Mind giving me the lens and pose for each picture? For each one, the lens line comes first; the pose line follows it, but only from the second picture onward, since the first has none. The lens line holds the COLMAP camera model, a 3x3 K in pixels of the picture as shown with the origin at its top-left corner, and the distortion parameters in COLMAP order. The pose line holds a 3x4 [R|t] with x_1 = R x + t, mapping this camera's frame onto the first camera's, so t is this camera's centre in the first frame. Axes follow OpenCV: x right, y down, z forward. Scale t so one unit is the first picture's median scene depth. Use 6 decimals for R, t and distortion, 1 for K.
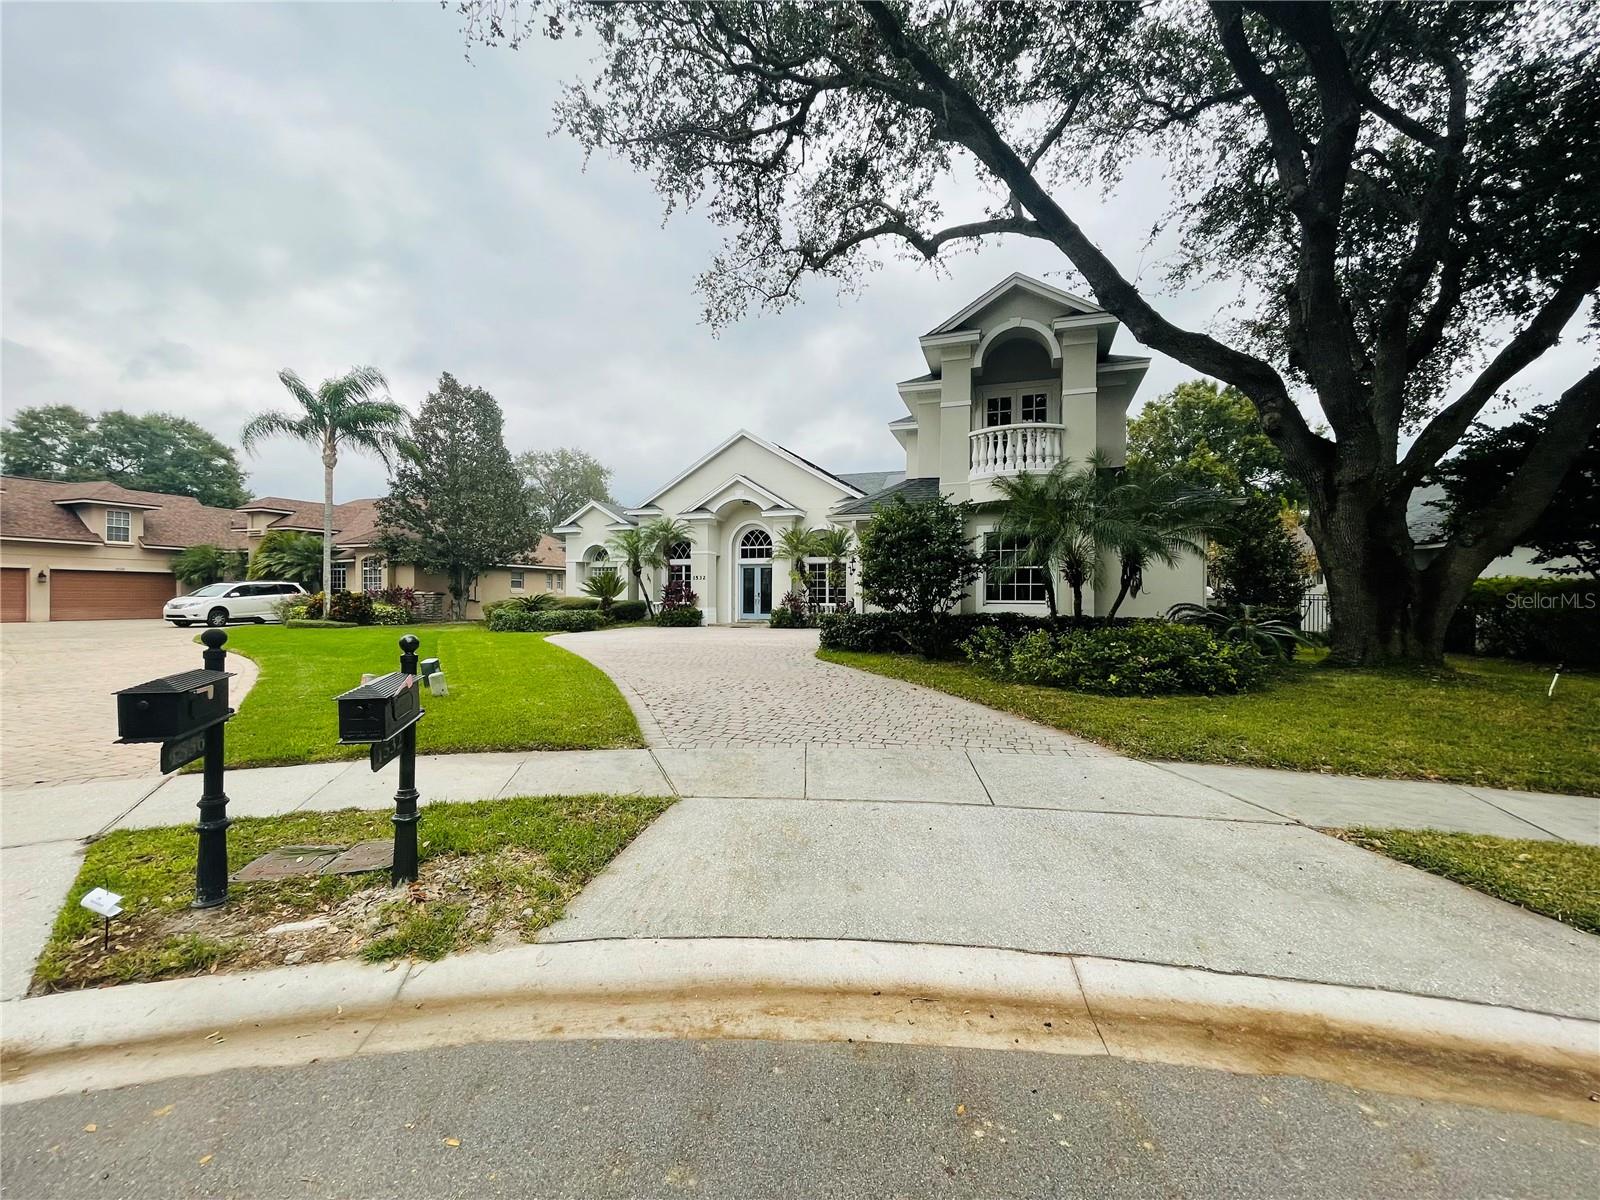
lens RADIAL K [[643.0, 0, 801.1], [0, 643.0, 600.2], [0, 0, 1]] dist [-0.004067, 0.000986]
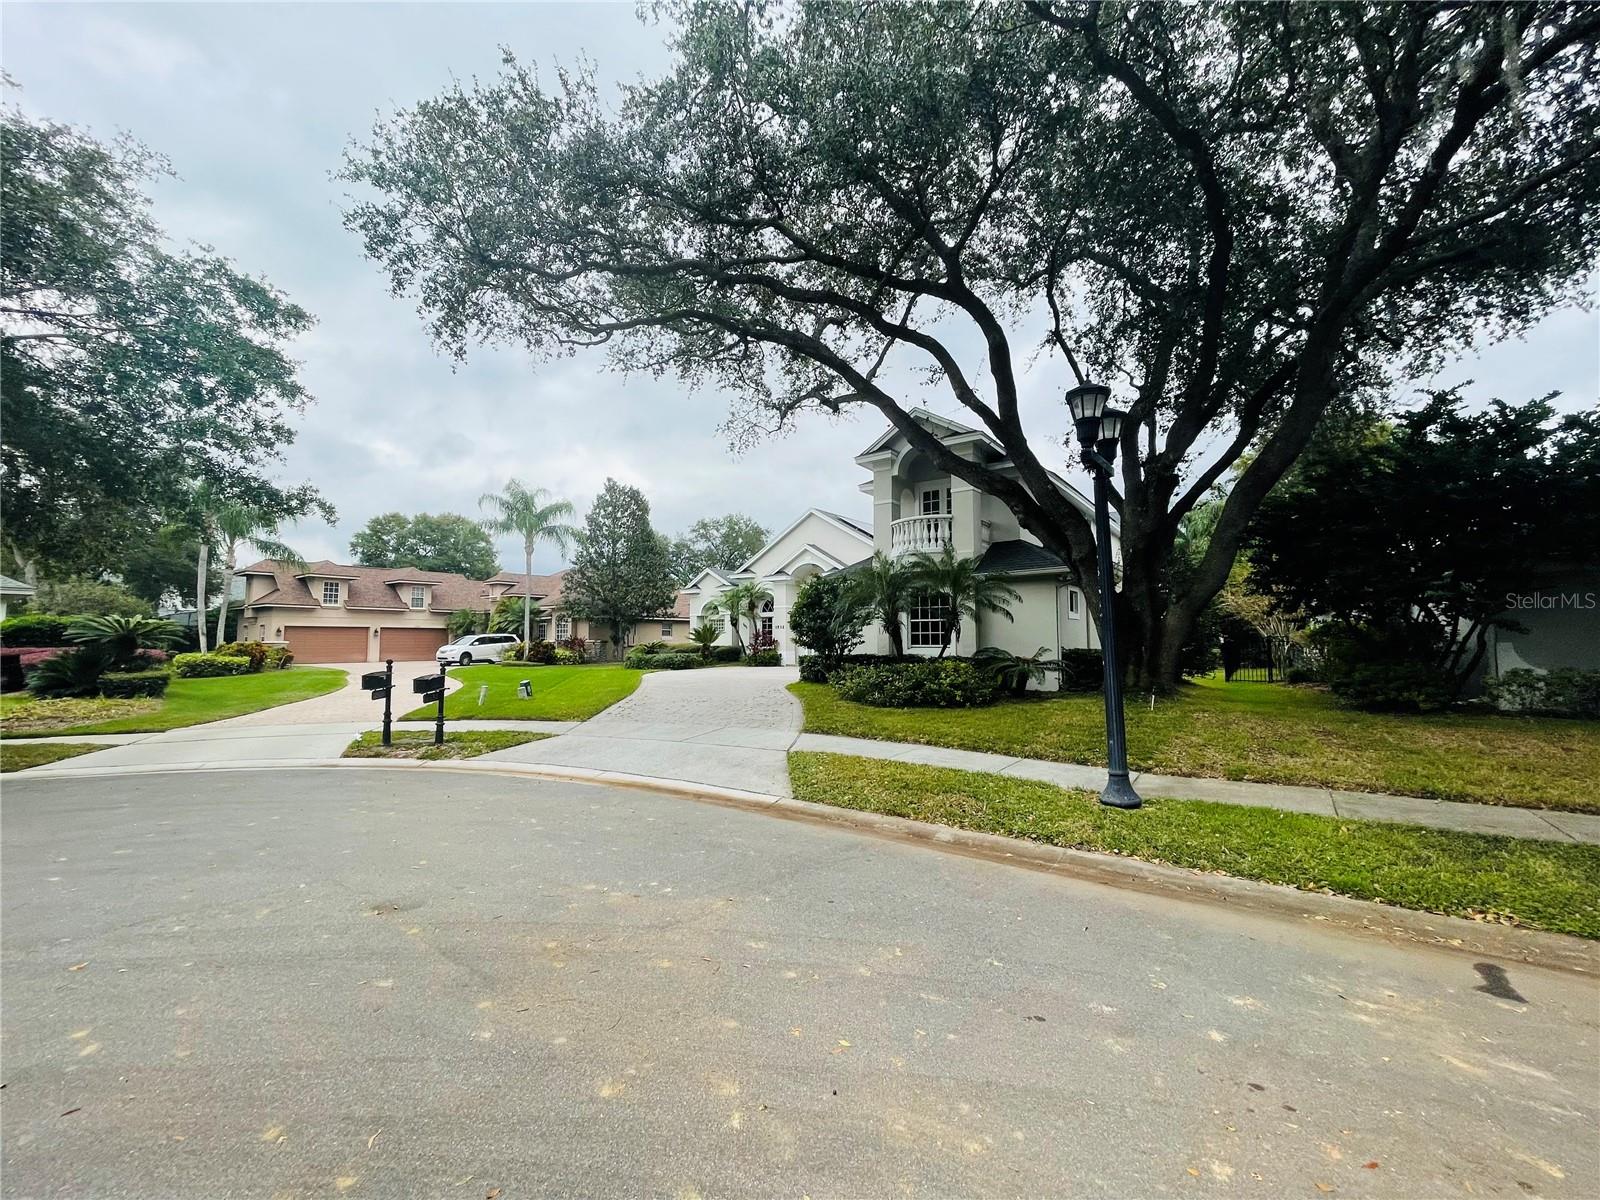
lens RADIAL K [[643.0, 0, 799.6], [0, 643.0, 600.5], [0, 0, 1]] dist [-0.004067, 0.000986]
pose [[0.956568, -0.026745, -0.290278, 0.230219], [0.007452, 0.997700, -0.067368, -0.002183], [0.291412, 0.062279, 0.954568, -0.172983]]
